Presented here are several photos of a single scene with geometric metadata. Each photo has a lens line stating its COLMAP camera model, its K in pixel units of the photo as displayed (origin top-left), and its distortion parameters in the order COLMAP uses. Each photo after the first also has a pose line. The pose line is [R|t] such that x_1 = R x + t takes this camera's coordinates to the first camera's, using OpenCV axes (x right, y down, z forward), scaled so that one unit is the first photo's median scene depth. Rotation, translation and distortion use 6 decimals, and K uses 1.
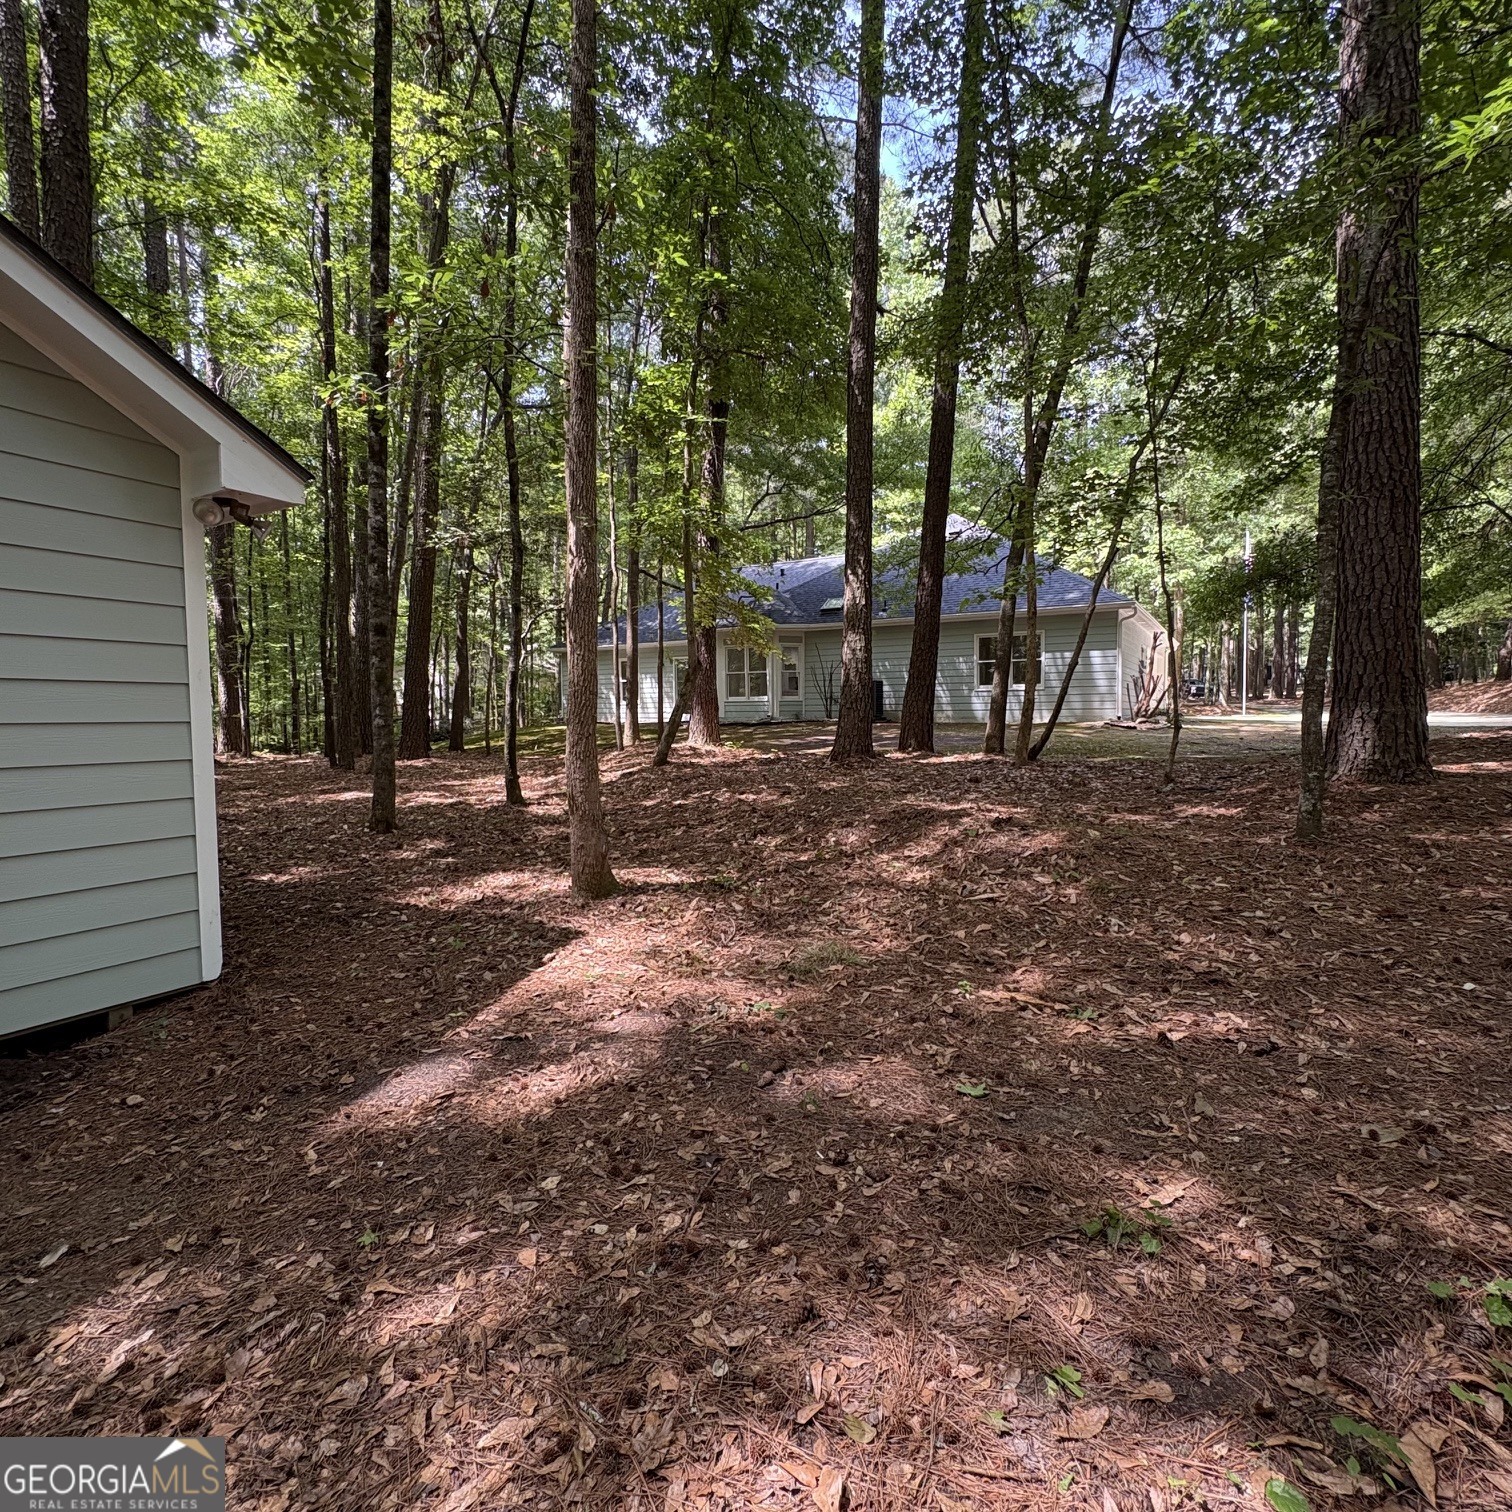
lens RADIAL K [[799.8, 0, 754.2], [0, 799.8, 760.1], [0, 0, 1]] dist [-0.000995, 0.000454]
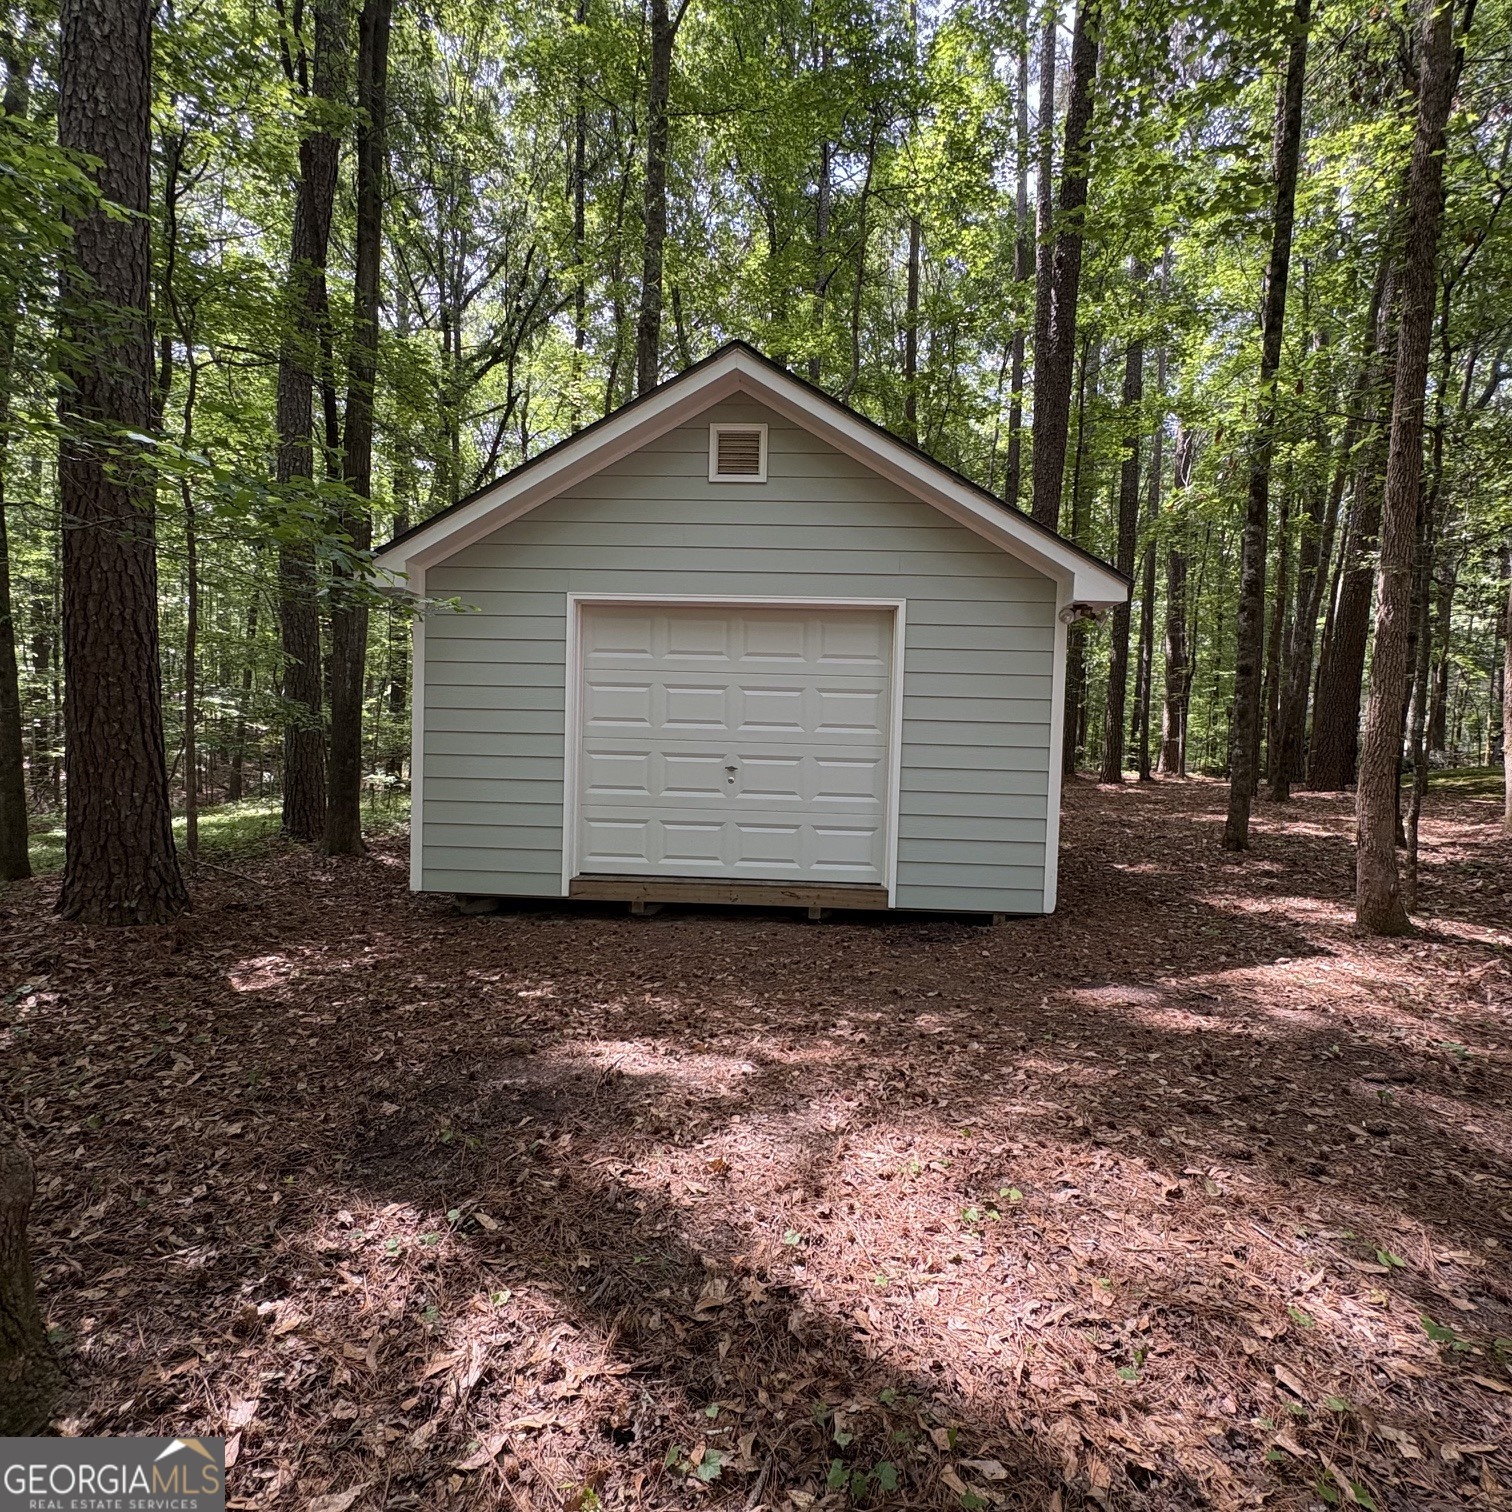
lens RADIAL K [[799.8, 0, 755.6], [0, 799.8, 759.7], [0, 0, 1]] dist [-0.000995, 0.000454]
pose [[0.468860, 0.054375, -0.881597, 0.416991], [-0.080983, 0.996546, 0.018396, -0.005441], [0.879552, 0.062770, 0.471643, -0.259656]]
